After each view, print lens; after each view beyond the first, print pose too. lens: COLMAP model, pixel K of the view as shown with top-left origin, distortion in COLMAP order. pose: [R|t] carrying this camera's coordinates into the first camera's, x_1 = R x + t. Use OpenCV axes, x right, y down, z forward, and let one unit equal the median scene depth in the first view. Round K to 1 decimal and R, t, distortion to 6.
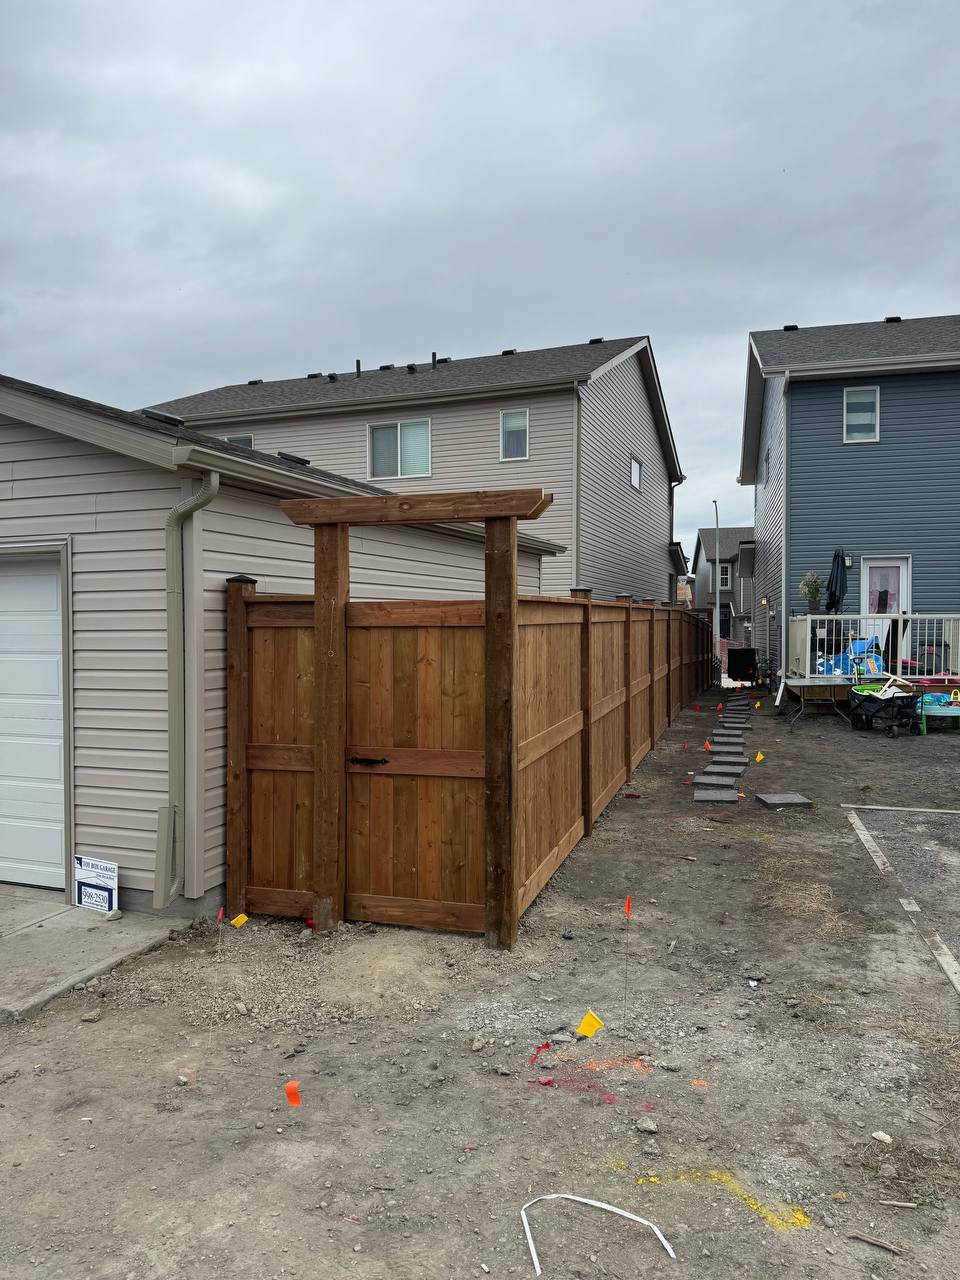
lens RADIAL K [[916.5, 0, 465.6], [0, 916.5, 640.1], [0, 0, 1]] dist [0.181387, -0.376928]
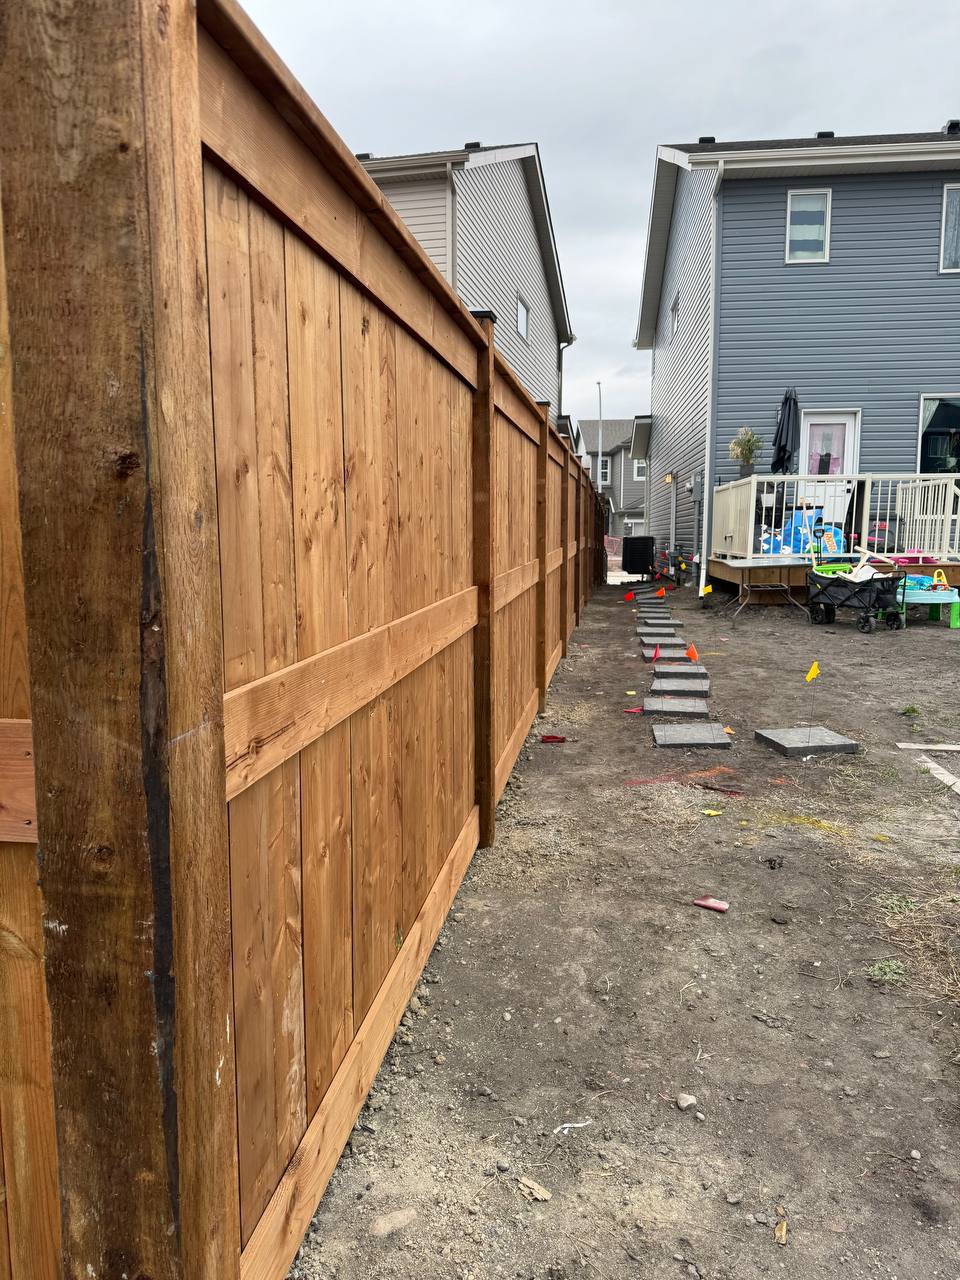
lens RADIAL K [[918.5, 0, 480.0], [0, 918.5, 640.0], [0, 0, 1]] dist [0.102856, -0.159542]
pose [[0.988583, -0.018526, 0.149535, 0.031264], [0.003148, 0.994736, 0.102426, 0.029672], [-0.150645, -0.100786, 0.983437, 0.285413]]
